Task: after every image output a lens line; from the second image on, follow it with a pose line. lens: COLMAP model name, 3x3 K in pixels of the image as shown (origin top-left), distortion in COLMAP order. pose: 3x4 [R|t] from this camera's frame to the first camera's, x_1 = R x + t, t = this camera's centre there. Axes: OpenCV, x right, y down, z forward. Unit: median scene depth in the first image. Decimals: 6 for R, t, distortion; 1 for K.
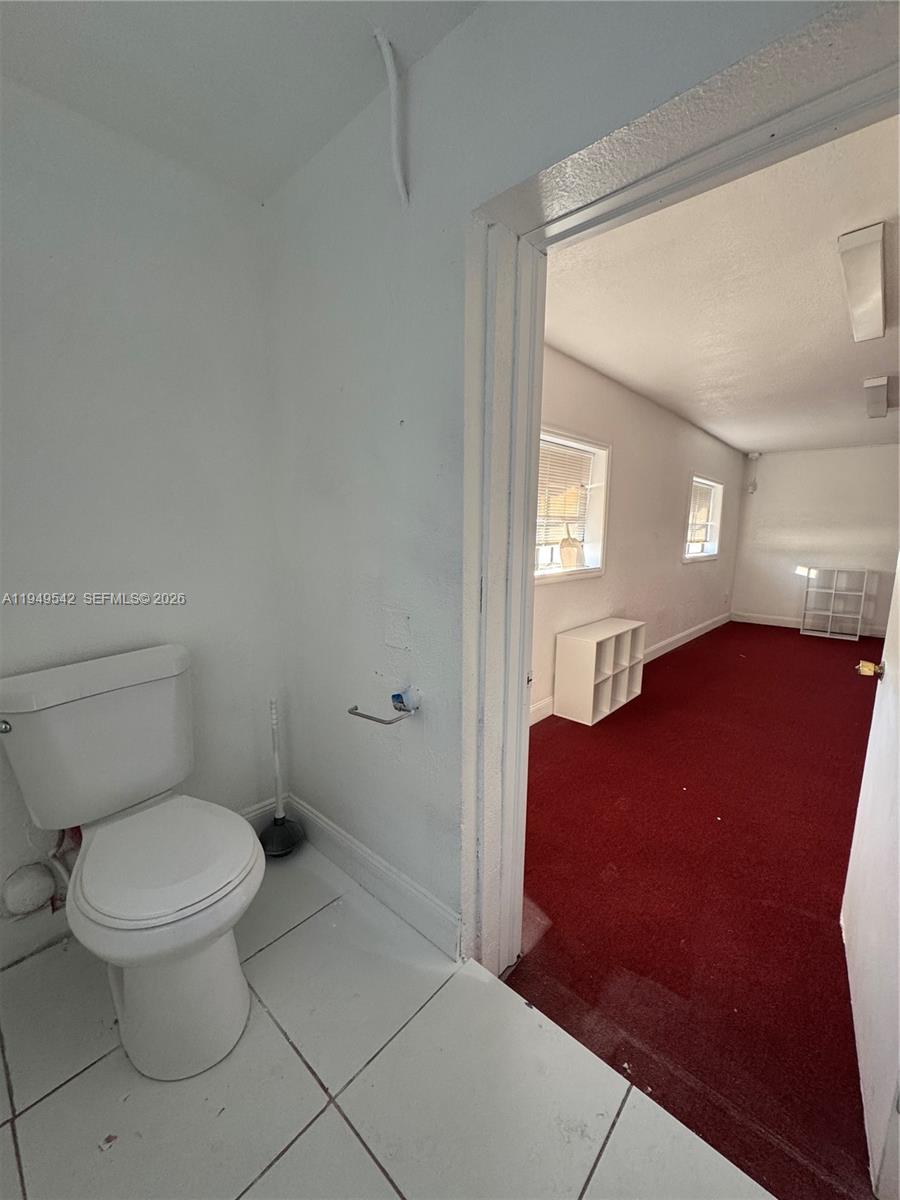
lens RADIAL K [[477.6, 0, 451.8], [0, 477.6, 600.8], [0, 0, 1]] dist [0.001986, 0.000091]
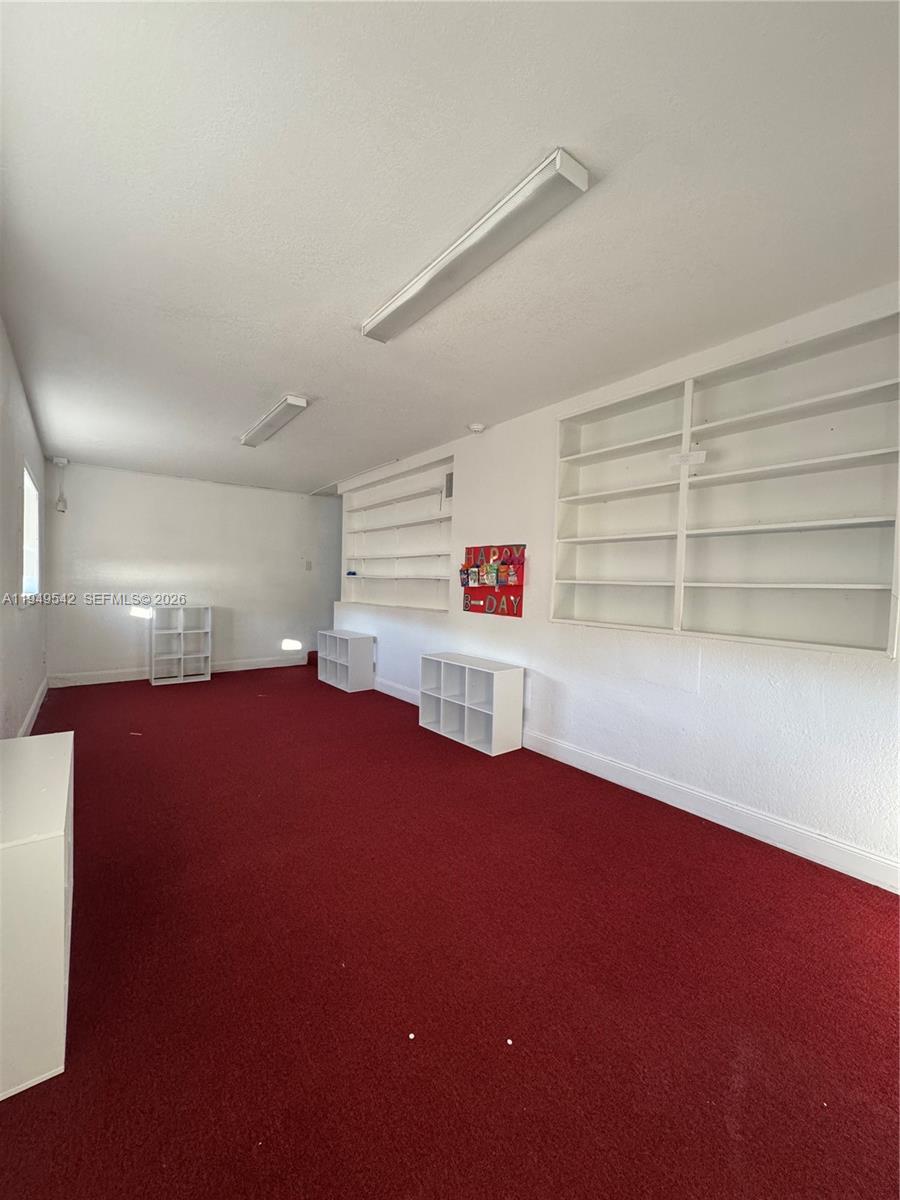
lens RADIAL K [[477.6, 0, 453.0], [0, 477.6, 606.7], [0, 0, 1]] dist [0.001986, 0.000091]
pose [[0.172642, -0.043354, 0.984030, -0.004281], [0.134027, 0.990773, 0.020137, -0.013671], [-0.975823, 0.128410, 0.176860, 0.313931]]
